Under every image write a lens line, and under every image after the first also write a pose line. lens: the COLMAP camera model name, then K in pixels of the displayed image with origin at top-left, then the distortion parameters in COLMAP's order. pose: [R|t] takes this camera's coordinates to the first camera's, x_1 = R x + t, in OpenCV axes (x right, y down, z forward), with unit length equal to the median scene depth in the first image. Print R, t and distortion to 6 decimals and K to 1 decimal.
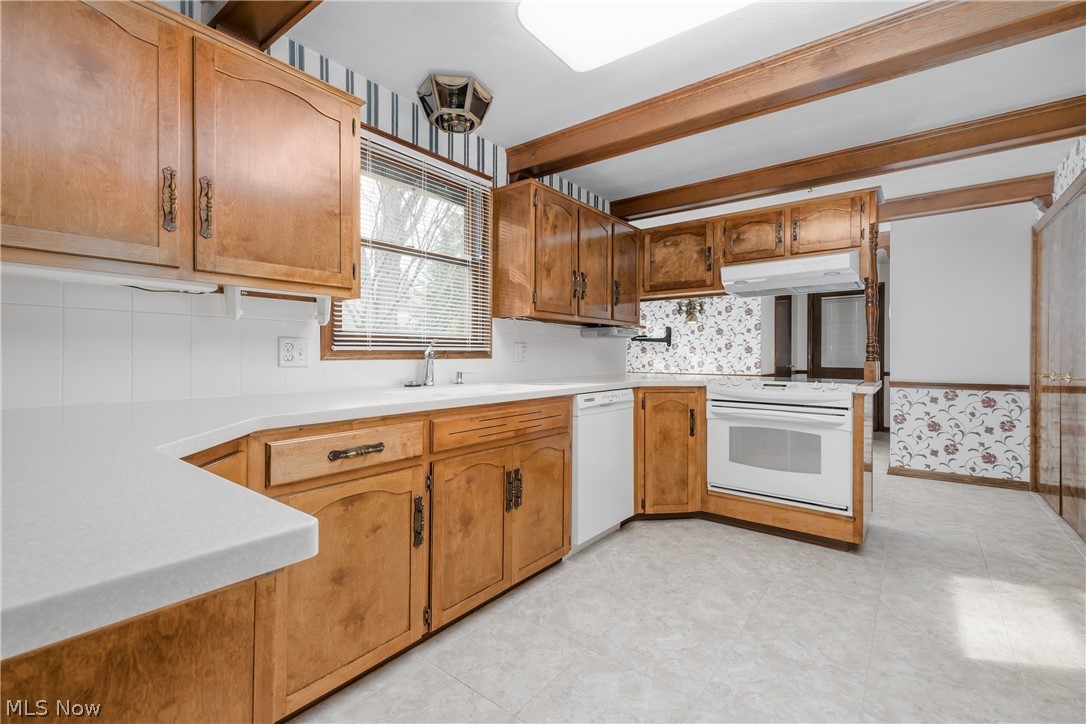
lens RADIAL K [[475.4, 0, 542.0], [0, 475.4, 357.5], [0, 0, 1]] dist [0.014548, -0.000373]
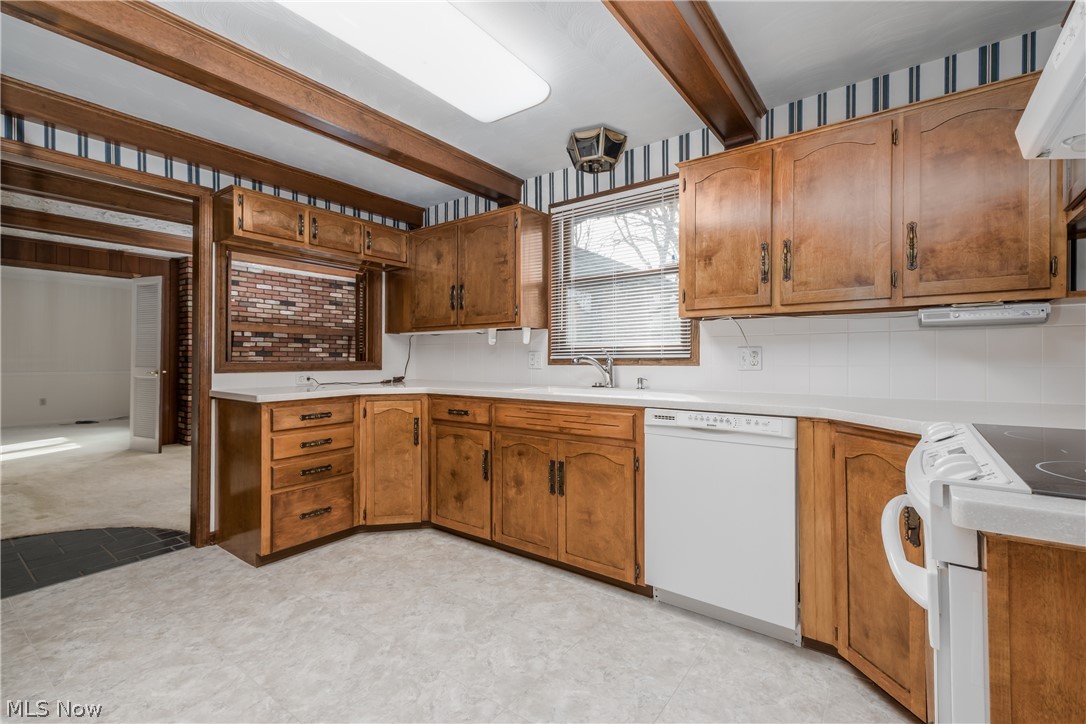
lens RADIAL K [[475.4, 0, 538.6], [0, 475.4, 355.8], [0, 0, 1]] dist [0.014548, -0.000373]
pose [[0.019424, -0.010371, -0.999758, 1.117694], [-0.005141, 0.999932, -0.010472, -0.008396], [0.999798, 0.005343, 0.019369, 0.939444]]
